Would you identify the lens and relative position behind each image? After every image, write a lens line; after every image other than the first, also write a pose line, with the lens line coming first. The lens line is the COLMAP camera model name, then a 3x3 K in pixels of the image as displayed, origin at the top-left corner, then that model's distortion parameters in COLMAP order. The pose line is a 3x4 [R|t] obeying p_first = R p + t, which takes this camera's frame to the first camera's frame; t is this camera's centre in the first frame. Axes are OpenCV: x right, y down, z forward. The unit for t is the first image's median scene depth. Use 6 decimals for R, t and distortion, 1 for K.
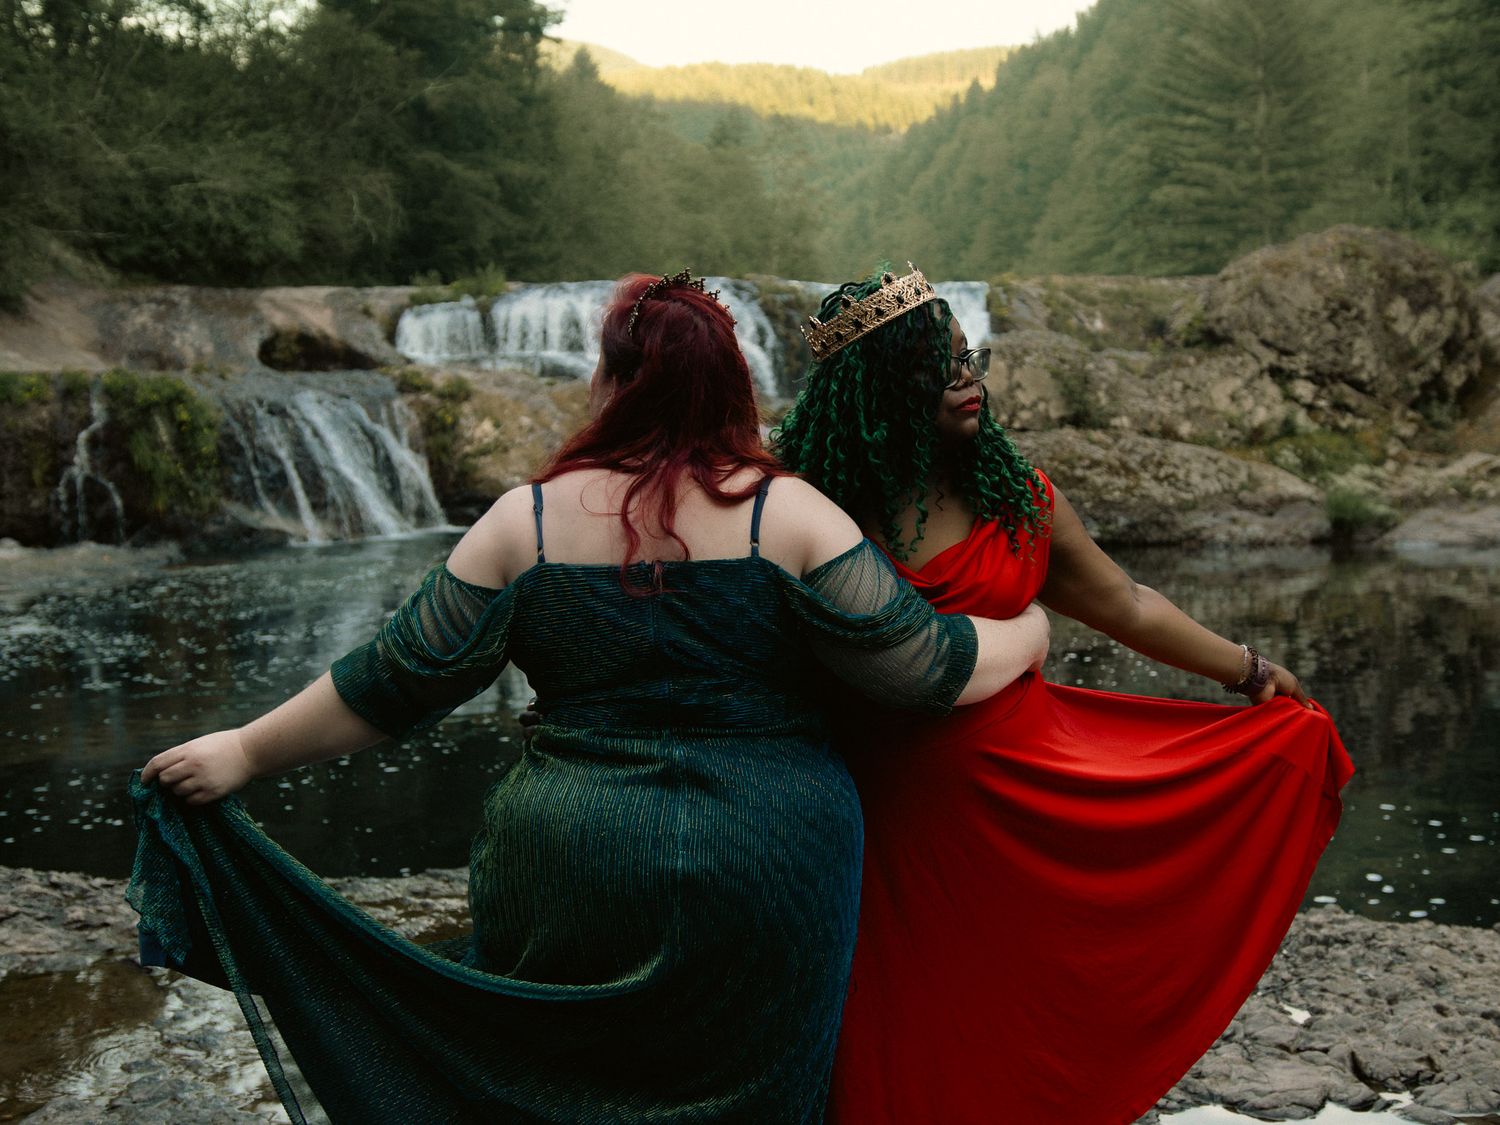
lens RADIAL K [[1619.8, 0, 750.0], [0, 1619.8, 566.8], [0, 0, 1]] dist [-0.013700, 0.000000]
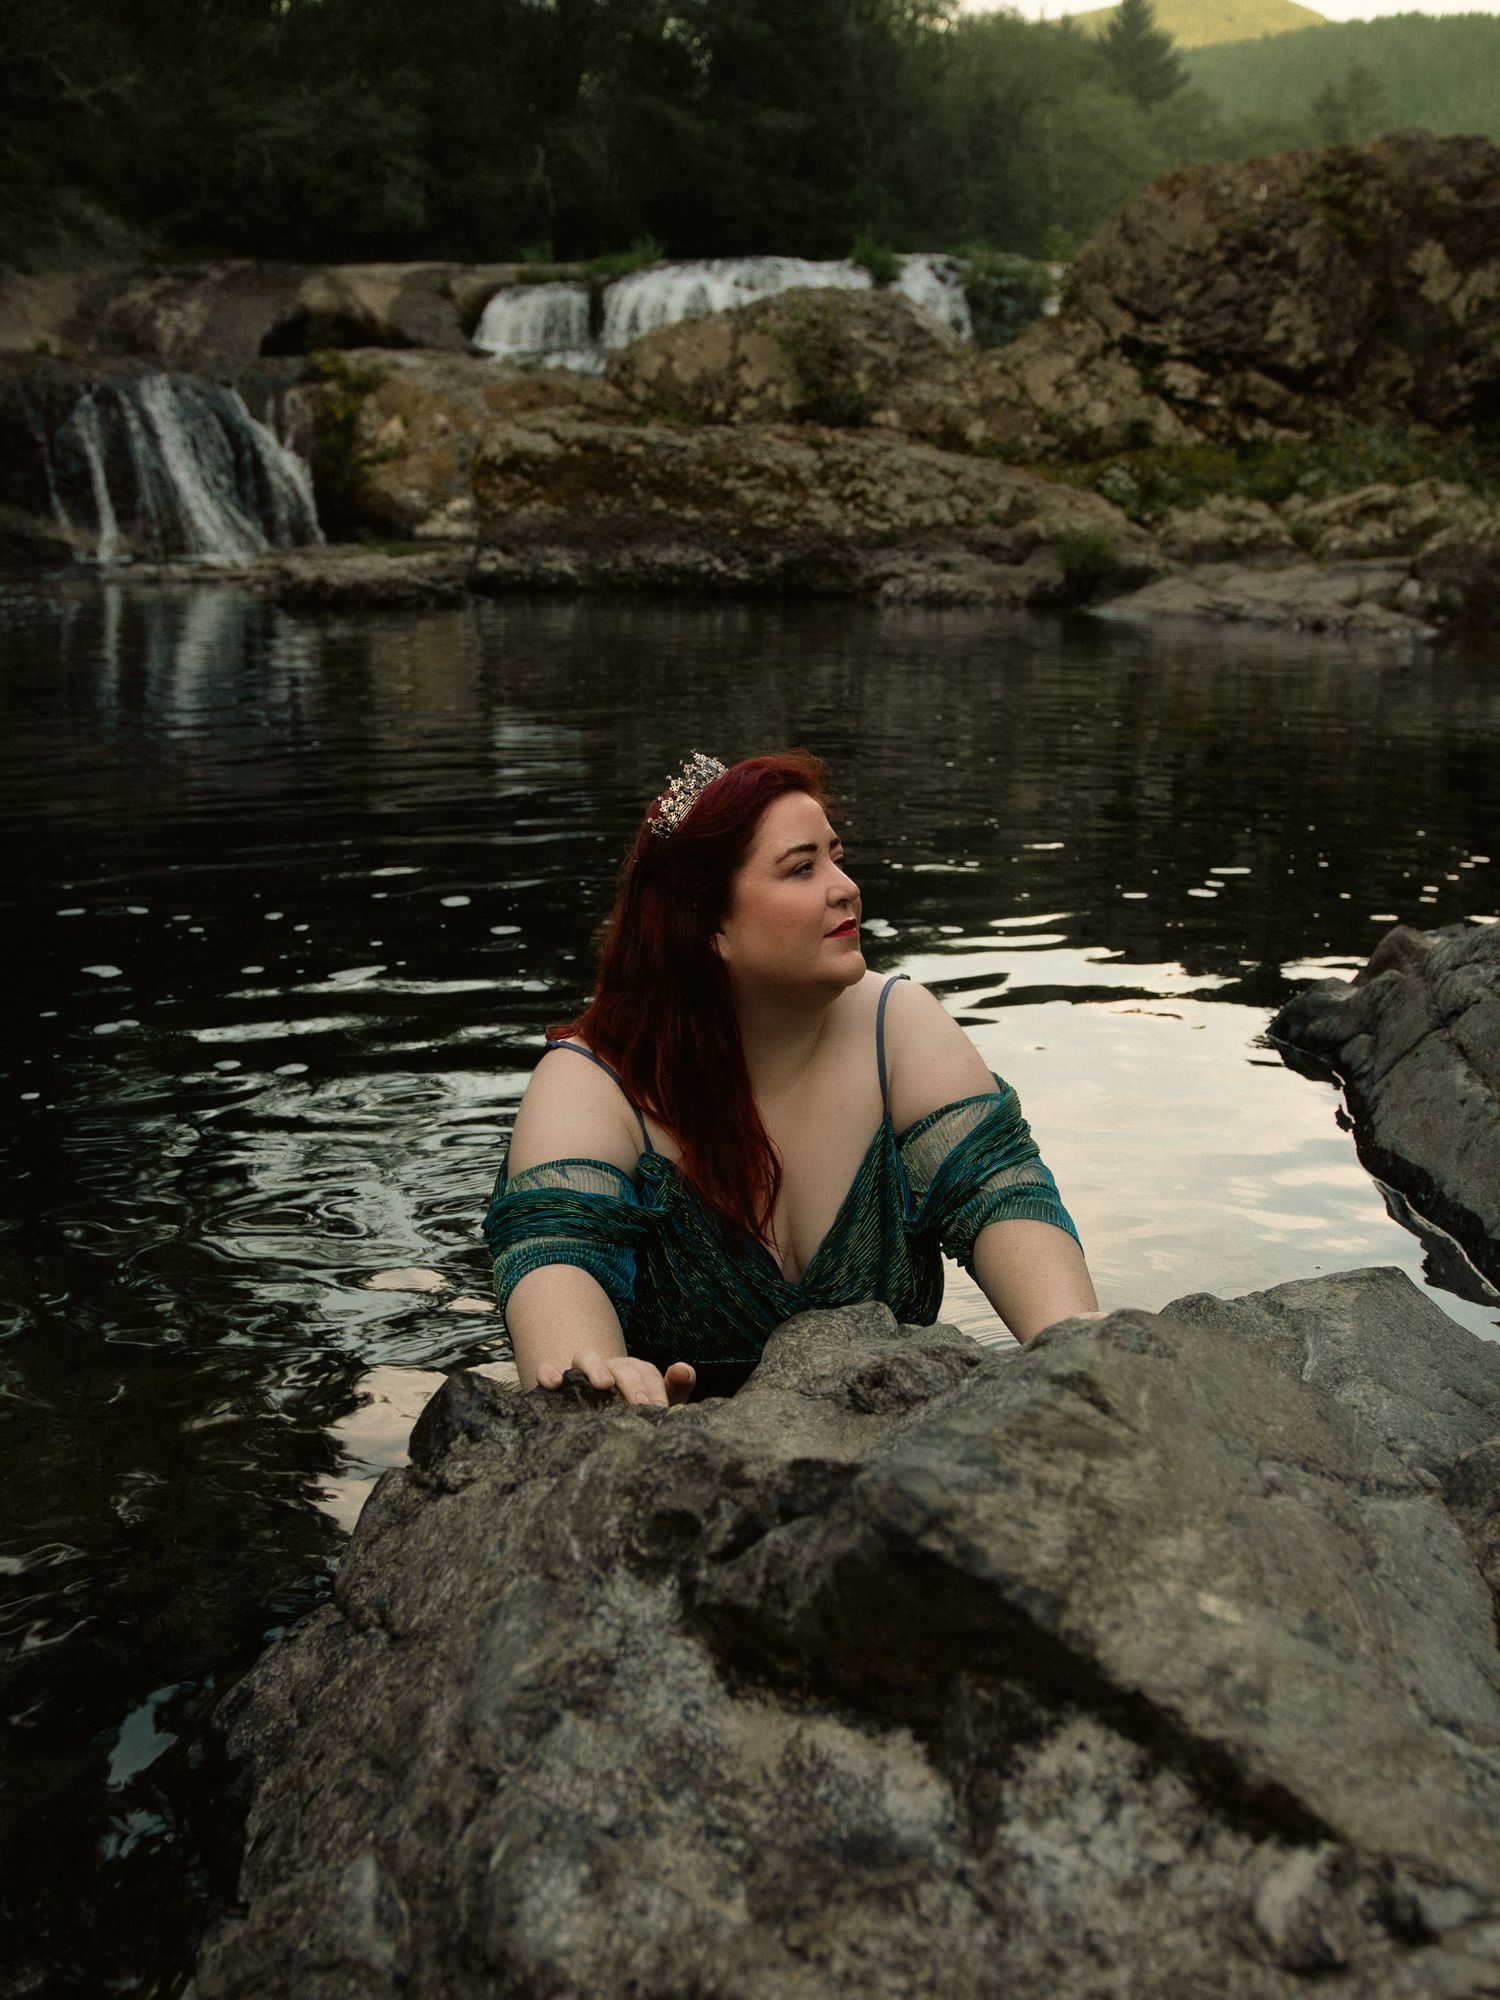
lens RADIAL K [[1825.9, 0, 745.4], [0, 1825.9, 1048.5], [0, 0, 1]] dist [-0.076798, 0.051488]
pose [[0.952724, 0.123234, -0.277724, 0.407232], [-0.059256, 0.971864, 0.227968, -0.000685], [0.298003, -0.200734, 0.933220, 0.204530]]
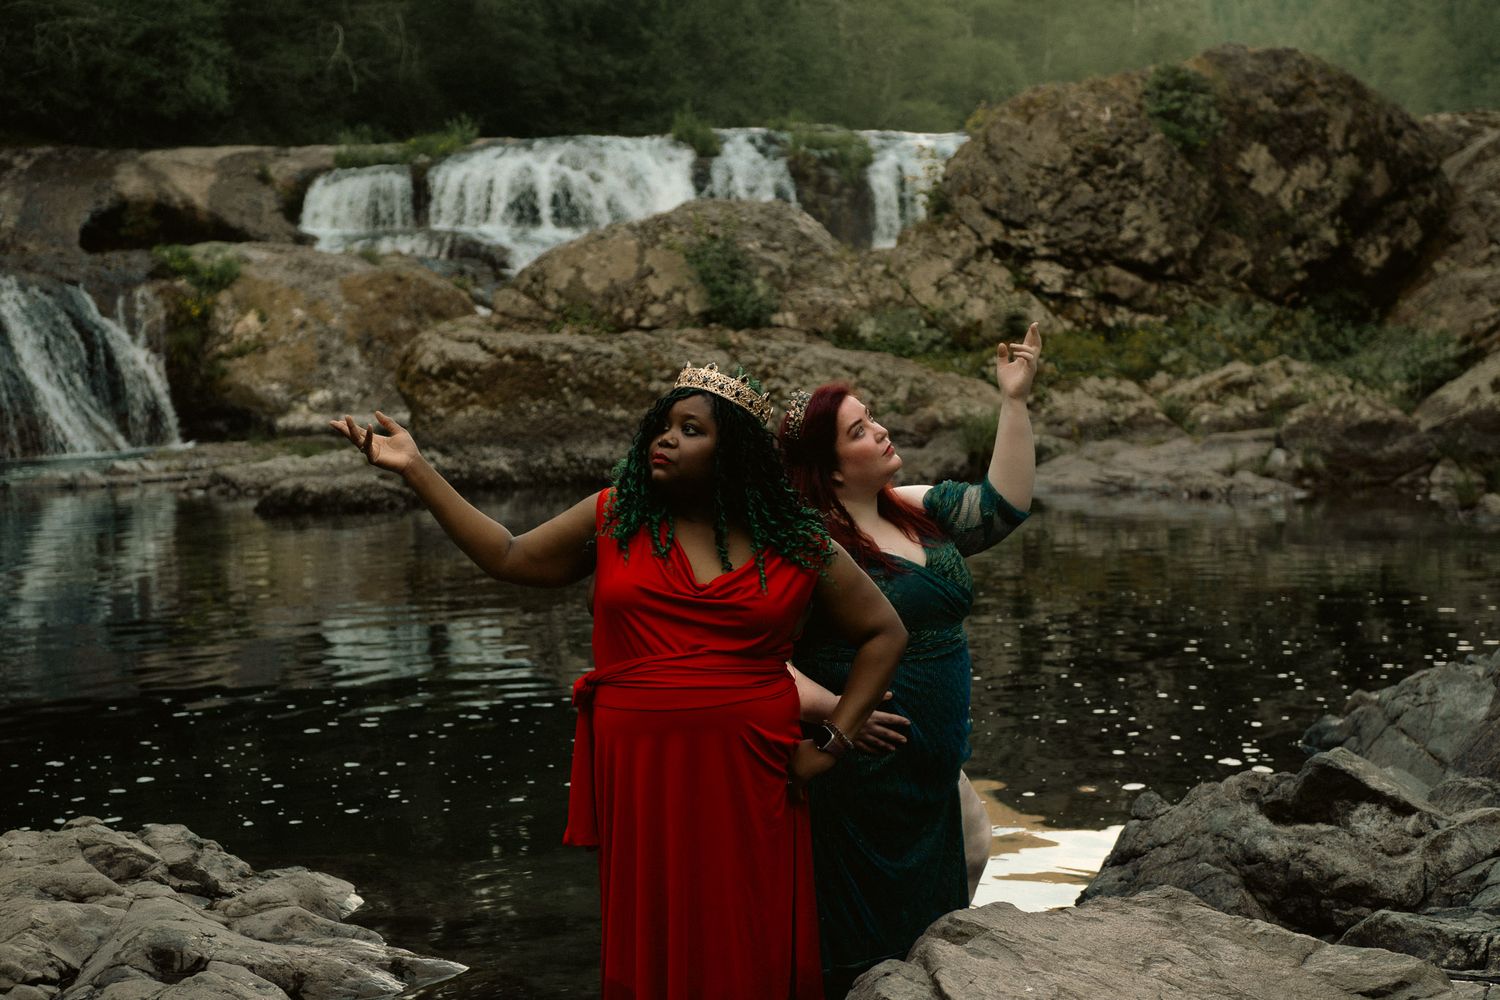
lens RADIAL K [[2065.5, 0, 729.1], [0, 2065.5, 523.3], [0, 0, 1]] dist [0.075099, 0.000000]
pose [[0.979587, 0.021396, -0.199879, 0.387536], [-0.018766, 0.999711, 0.015045, -0.008035], [0.200143, -0.010987, 0.979705, 0.048414]]
